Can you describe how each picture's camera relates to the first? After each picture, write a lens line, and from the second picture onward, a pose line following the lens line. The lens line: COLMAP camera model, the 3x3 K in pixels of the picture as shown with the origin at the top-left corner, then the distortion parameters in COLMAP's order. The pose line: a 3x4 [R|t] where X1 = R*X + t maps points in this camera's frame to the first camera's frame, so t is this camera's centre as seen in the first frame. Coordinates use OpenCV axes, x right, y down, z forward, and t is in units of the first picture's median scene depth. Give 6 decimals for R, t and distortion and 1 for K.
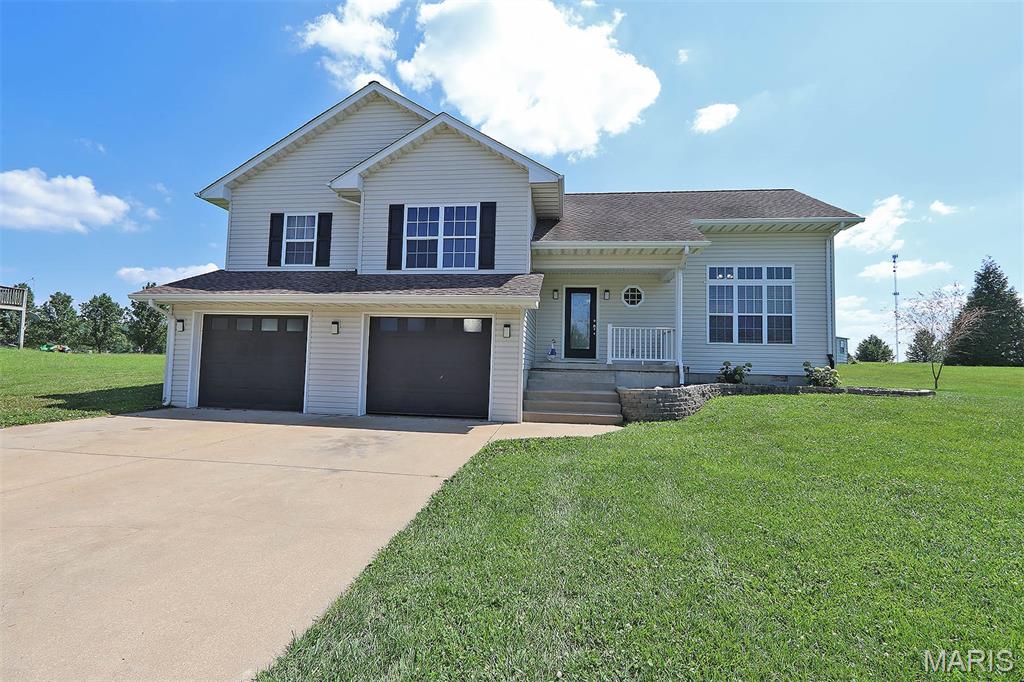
lens RADIAL K [[471.5, 0, 510.1], [0, 471.5, 340.0], [0, 0, 1]] dist [-0.011385, 0.000168]
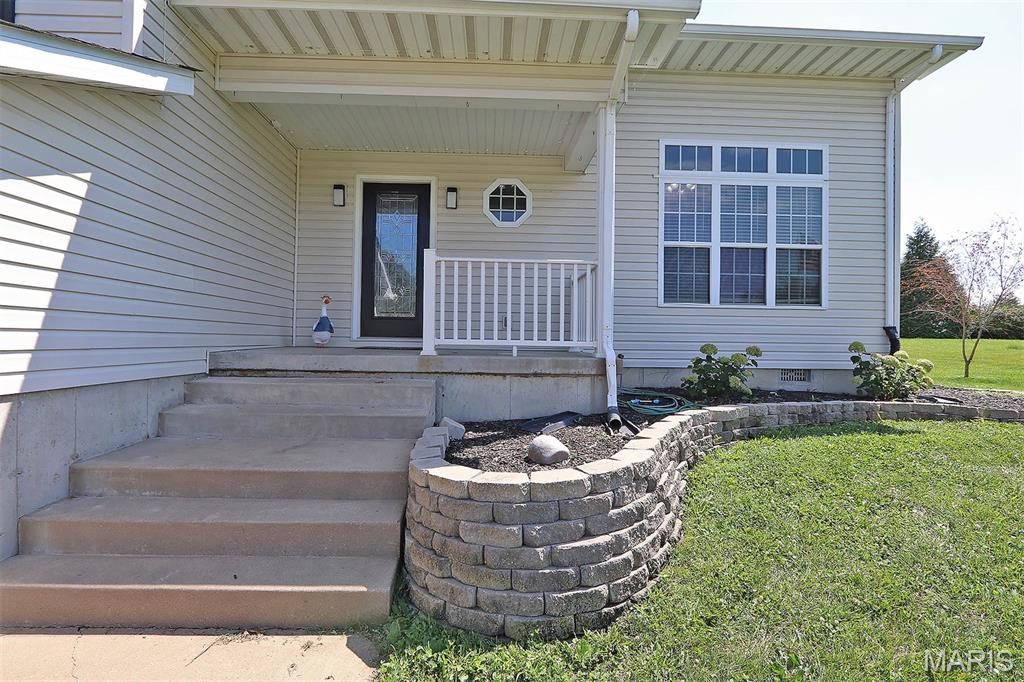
lens RADIAL K [[471.5, 0, 510.9], [0, 471.5, 341.8], [0, 0, 1]] dist [-0.011385, 0.000168]
pose [[0.985684, -0.010985, 0.168247, 0.192055], [0.000656, 0.998118, 0.061326, 0.015396], [-0.168604, -0.060338, 0.983835, 0.559752]]
